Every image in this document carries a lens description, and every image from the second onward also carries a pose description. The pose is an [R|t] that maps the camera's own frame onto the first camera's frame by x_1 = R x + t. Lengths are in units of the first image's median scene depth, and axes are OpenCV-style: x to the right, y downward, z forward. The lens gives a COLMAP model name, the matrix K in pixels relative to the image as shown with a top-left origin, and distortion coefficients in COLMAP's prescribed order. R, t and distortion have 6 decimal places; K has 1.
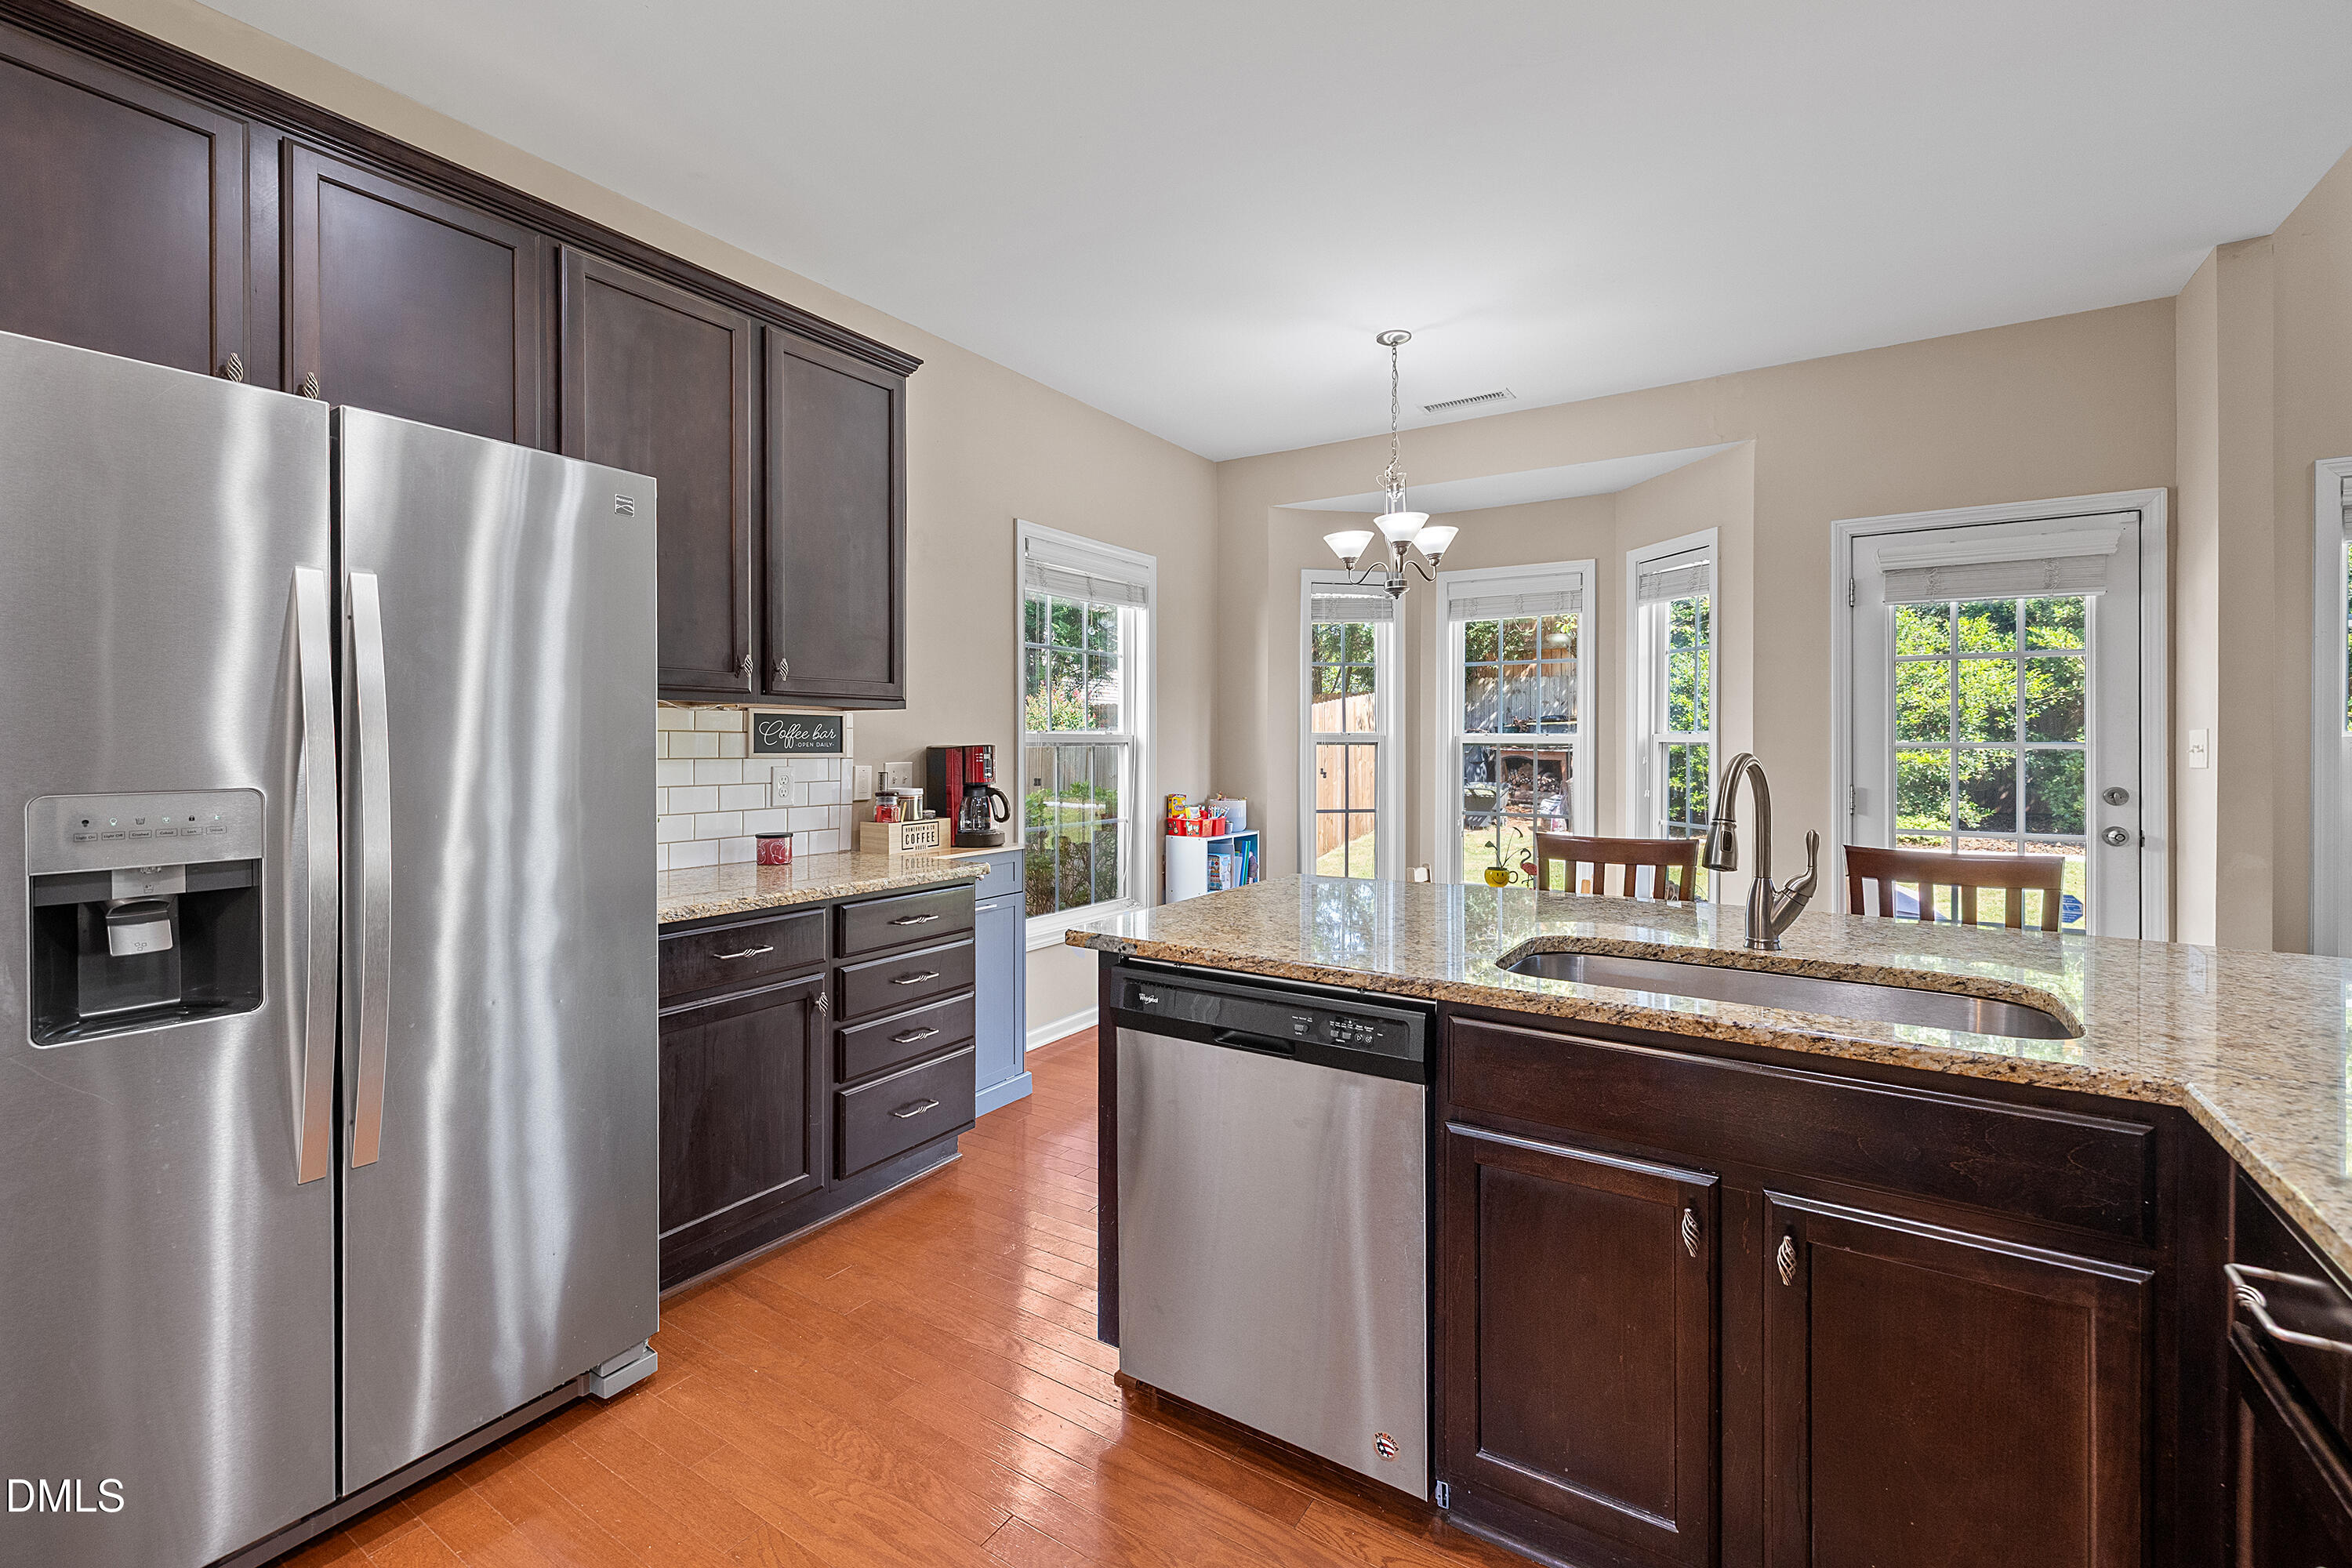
lens RADIAL K [[981.9, 0, 1165.8], [0, 981.9, 734.0], [0, 0, 1]] dist [0.001244, -0.000071]
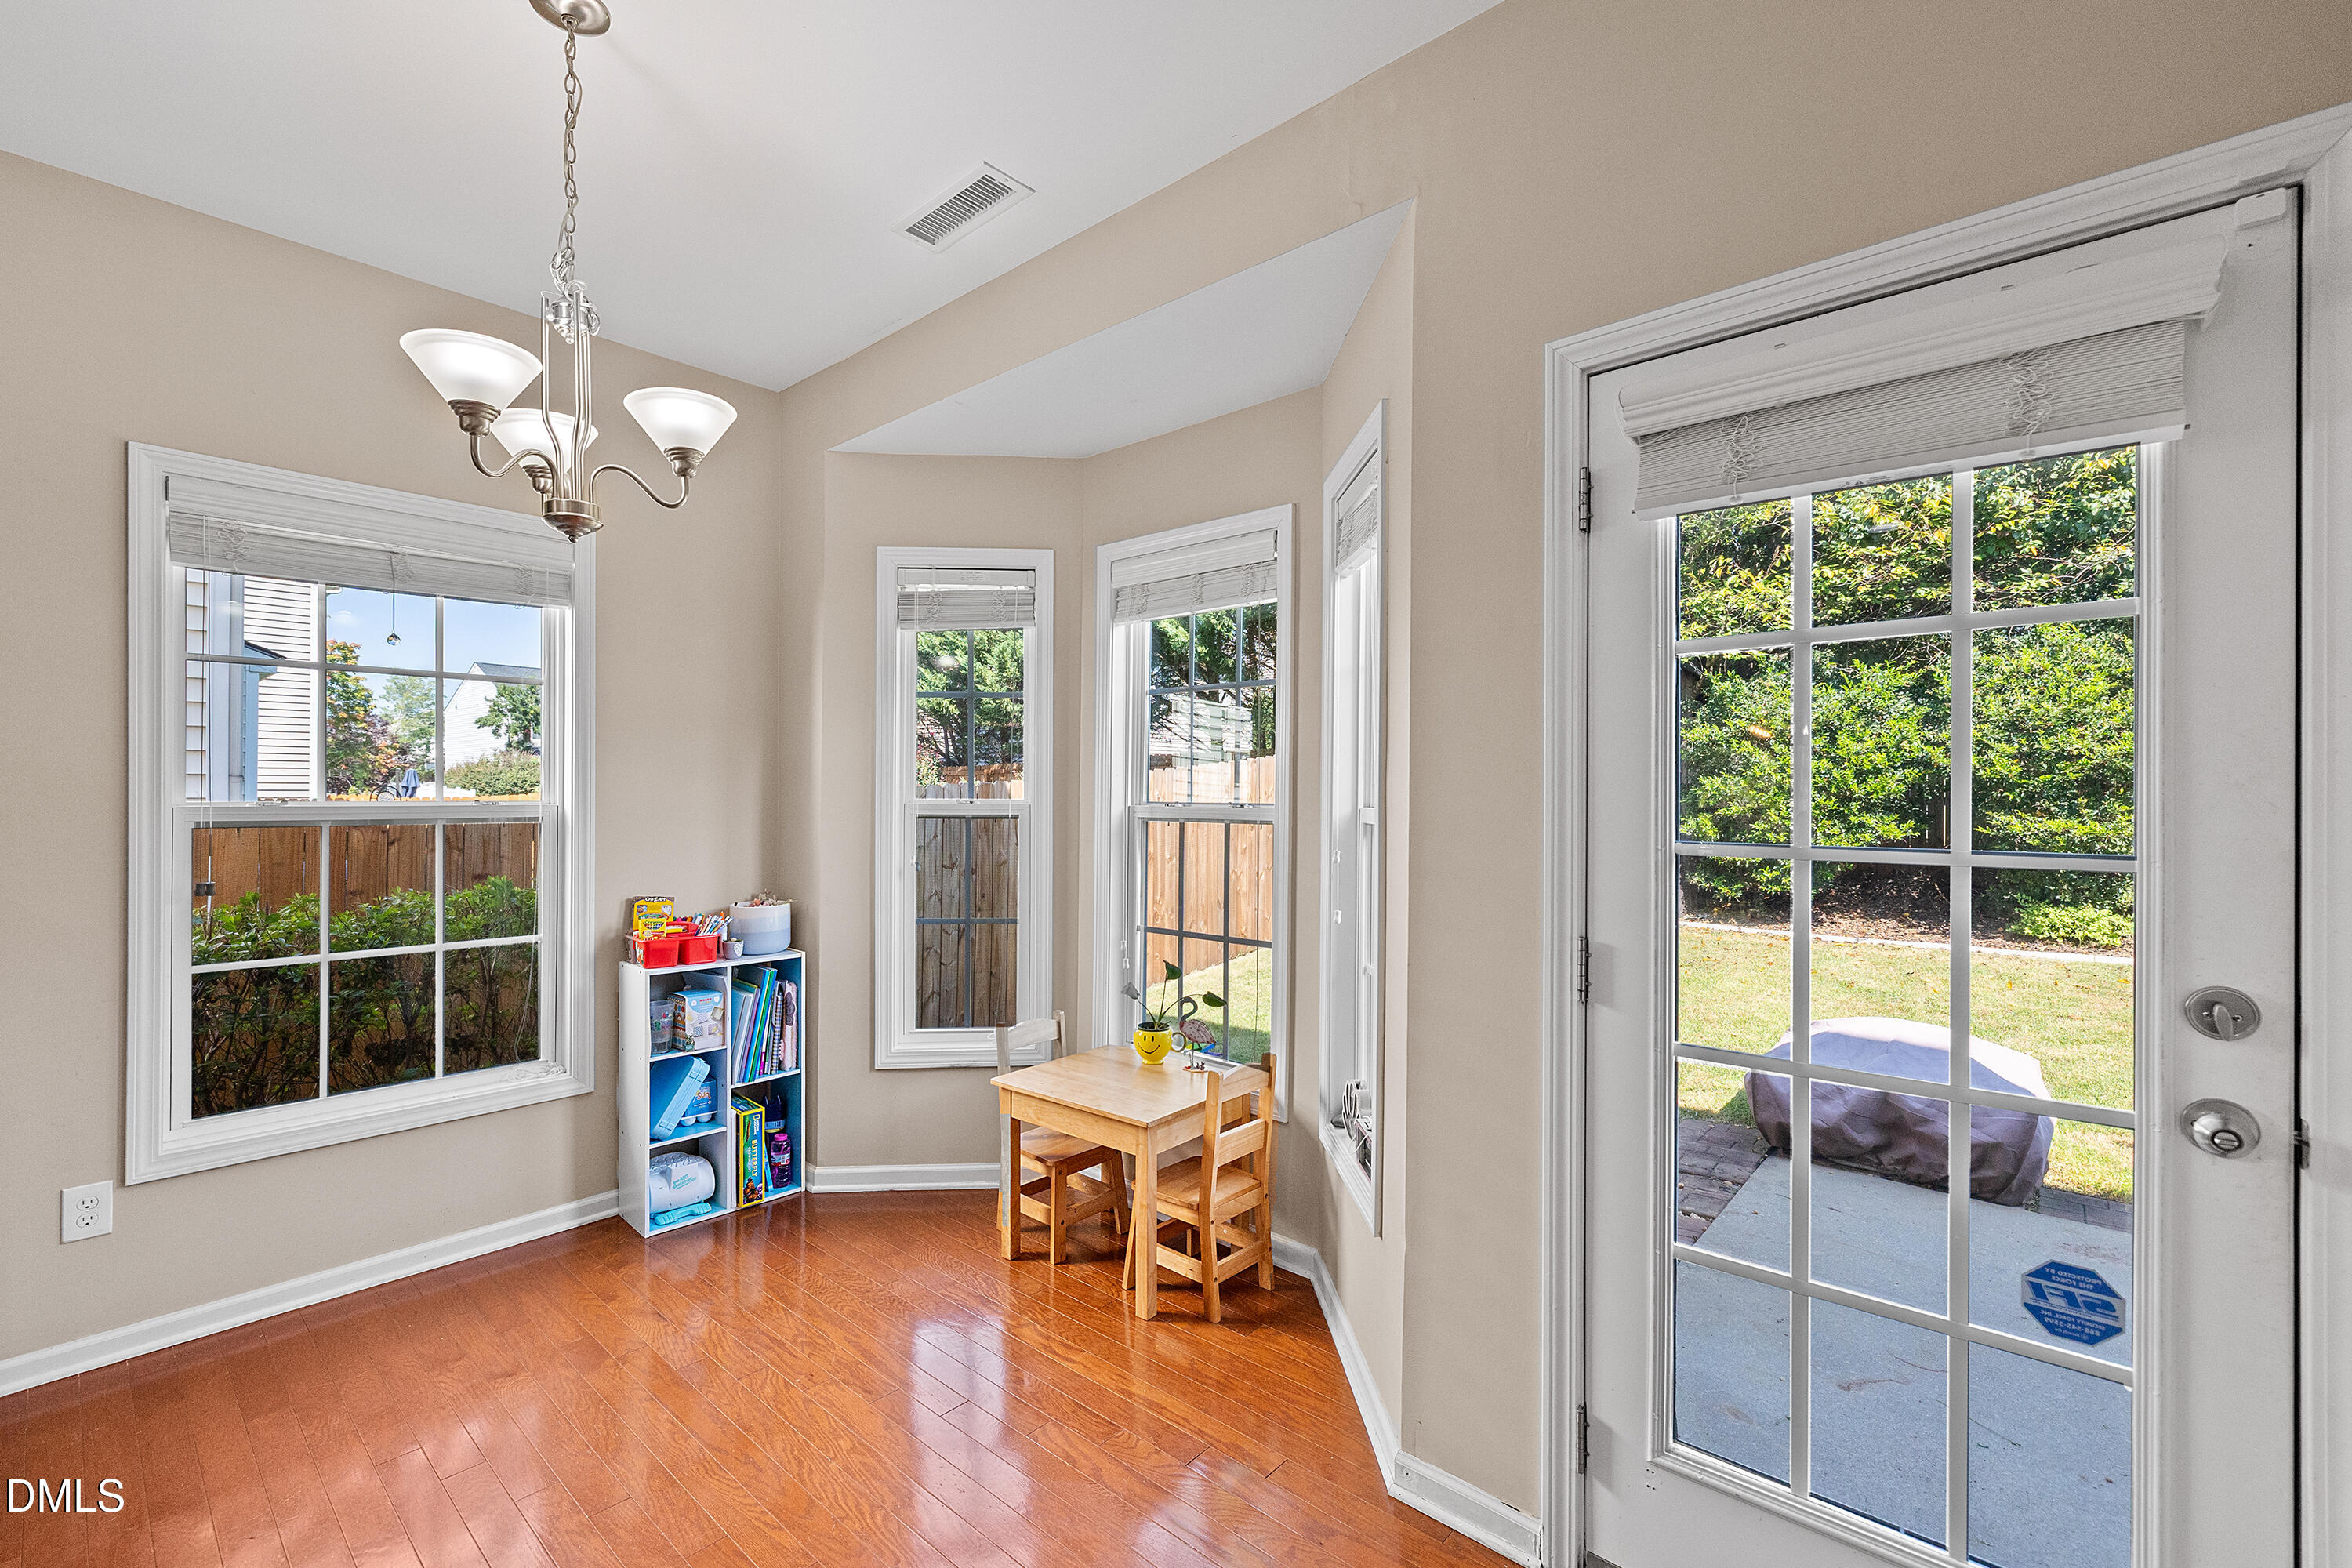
lens RADIAL K [[981.9, 0, 1171.0], [0, 981.9, 785.6], [0, 0, 1]] dist [0.001244, -0.000071]
pose [[0.990036, 0.000418, -0.140811, 0.451919], [-0.000469, 1.000000, -0.000327, -0.011645], [0.140810, 0.000389, 0.990037, 0.420451]]
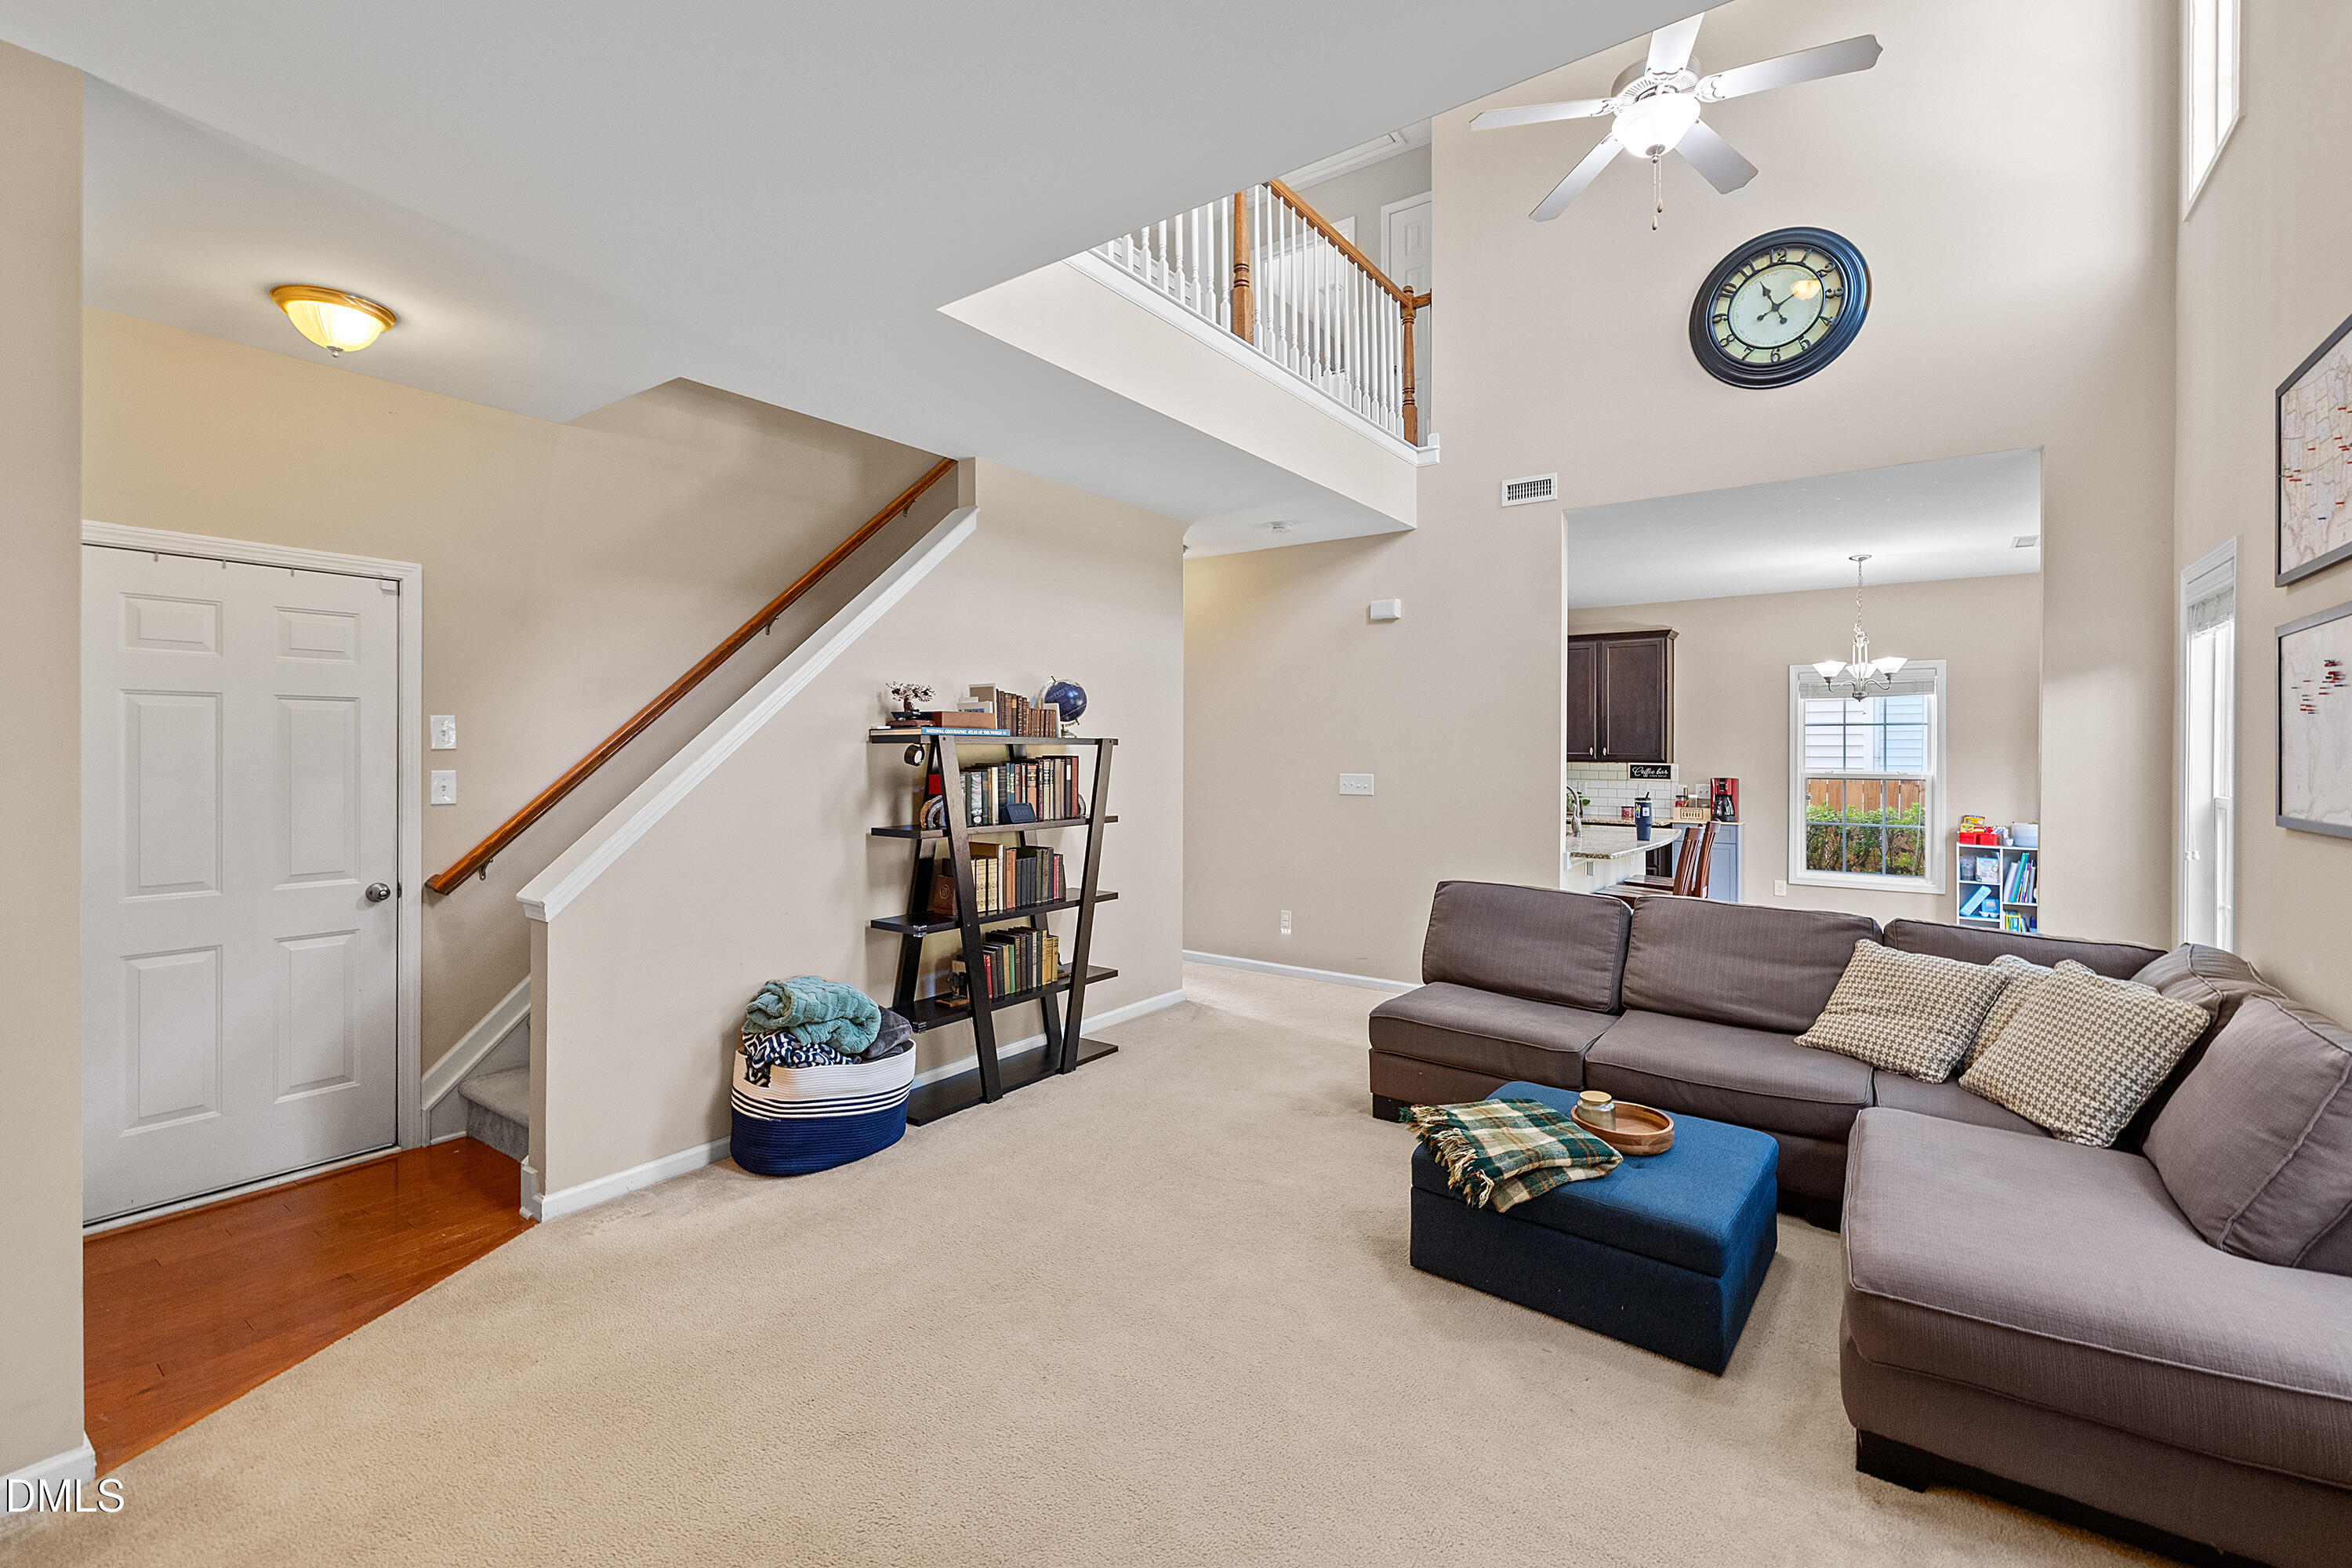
lens RADIAL K [[981.9, 0, 1168.5], [0, 981.9, 765.0], [0, 0, 1]] dist [0.001244, -0.000071]
pose [[-0.055606, 0.008332, -0.998418, 1.586161], [0.001290, 0.999965, 0.008273, -0.029181], [0.998452, -0.000828, -0.055615, -0.124759]]
